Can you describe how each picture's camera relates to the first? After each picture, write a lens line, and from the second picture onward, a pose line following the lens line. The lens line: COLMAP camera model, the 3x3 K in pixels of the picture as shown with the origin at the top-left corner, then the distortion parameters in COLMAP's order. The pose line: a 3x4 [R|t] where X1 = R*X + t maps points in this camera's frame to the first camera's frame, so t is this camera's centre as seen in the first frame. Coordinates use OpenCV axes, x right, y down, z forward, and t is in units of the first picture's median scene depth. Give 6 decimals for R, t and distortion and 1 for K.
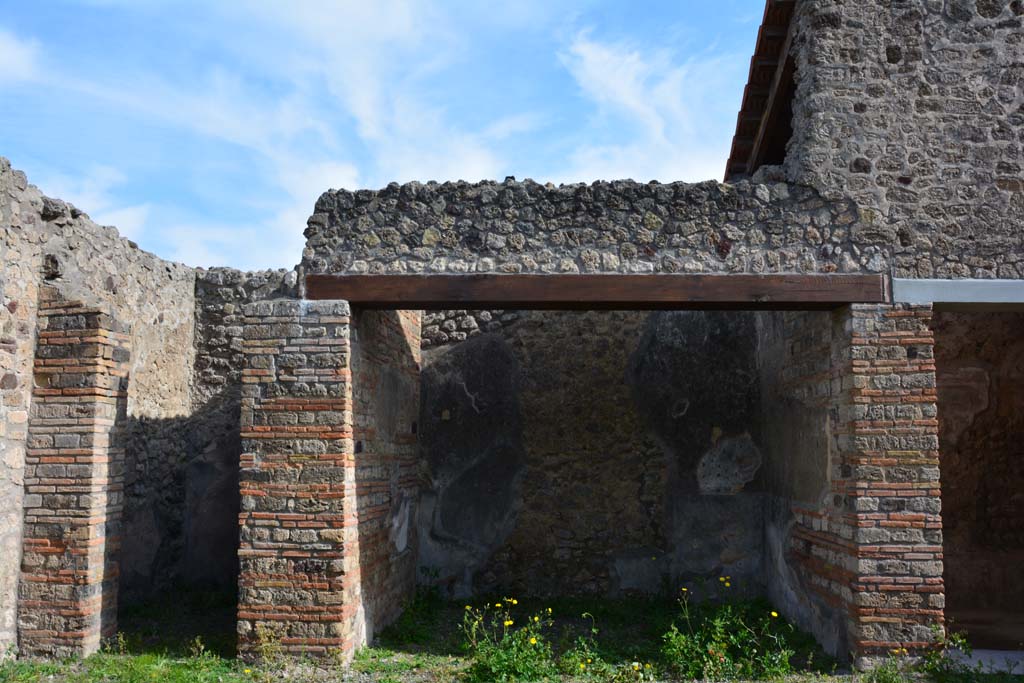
lens RADIAL K [[836.4, 0, 514.9], [0, 836.4, 344.4], [0, 0, 1]] dist [-0.127488, 0.108769]
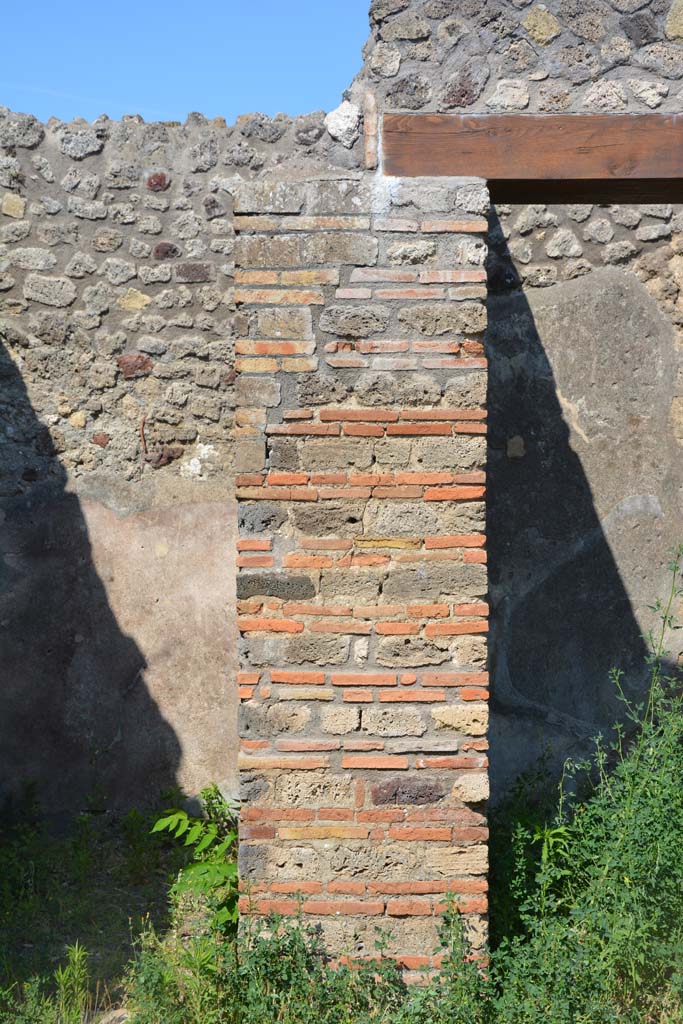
lens RADIAL K [[1605.9, 0, 341.6], [0, 1605.9, 514.9], [0, 0, 1]] dist [0.232512, 0.000000]
pose [[0.998467, -0.000589, 0.055345, -0.286810], [-0.006317, 0.992198, 0.124515, 0.013981], [-0.054986, -0.124674, 0.990673, 0.139614]]
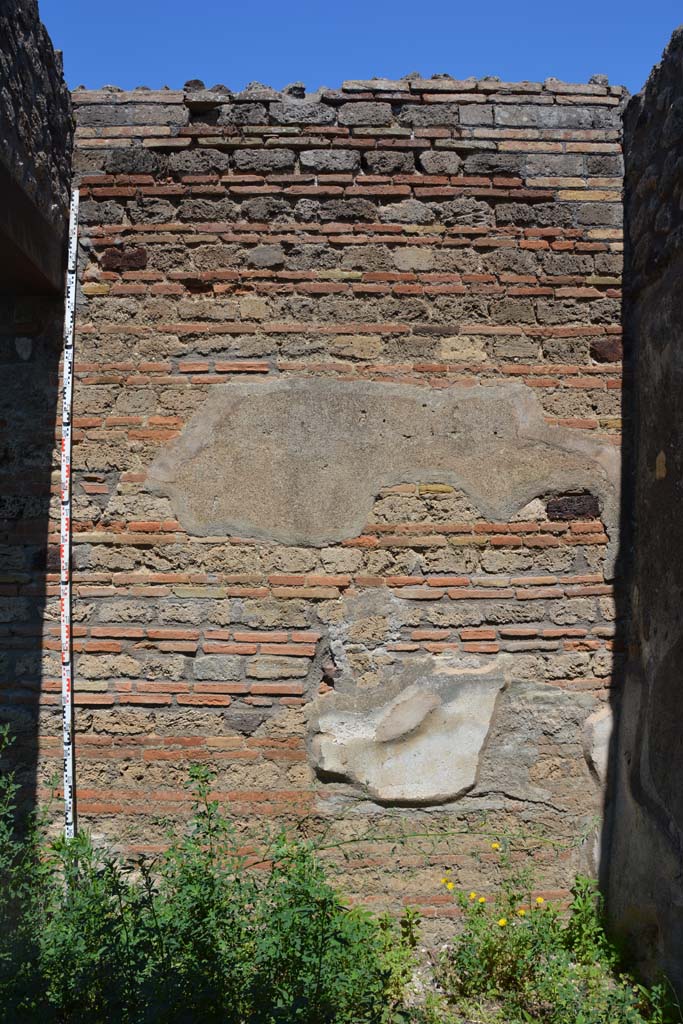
lens RADIAL K [[803.6, 0, 345.8], [0, 803.6, 510.9], [0, 0, 1]] dist [-0.152612, 0.104569]
pose [[0.122499, -0.029364, -0.992034, 0.296027], [0.127751, 0.991713, -0.013580, 0.113574], [0.984212, -0.125070, 0.125235, 1.027002]]
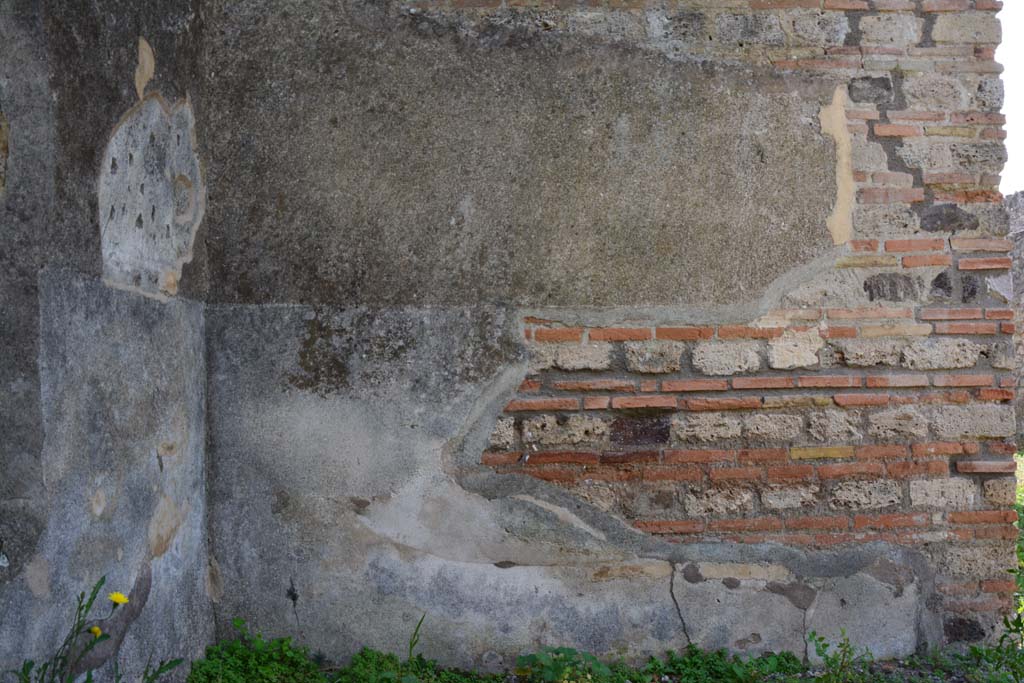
lens RADIAL K [[803.6, 0, 511.5], [0, 803.6, 345.6], [0, 0, 1]] dist [-0.152612, 0.104569]
pose [[-0.047411, 0.051636, 0.997540, 0.000138], [-0.116119, 0.991607, -0.056848, 0.239378], [-0.992103, -0.118529, -0.041017, 1.081753]]
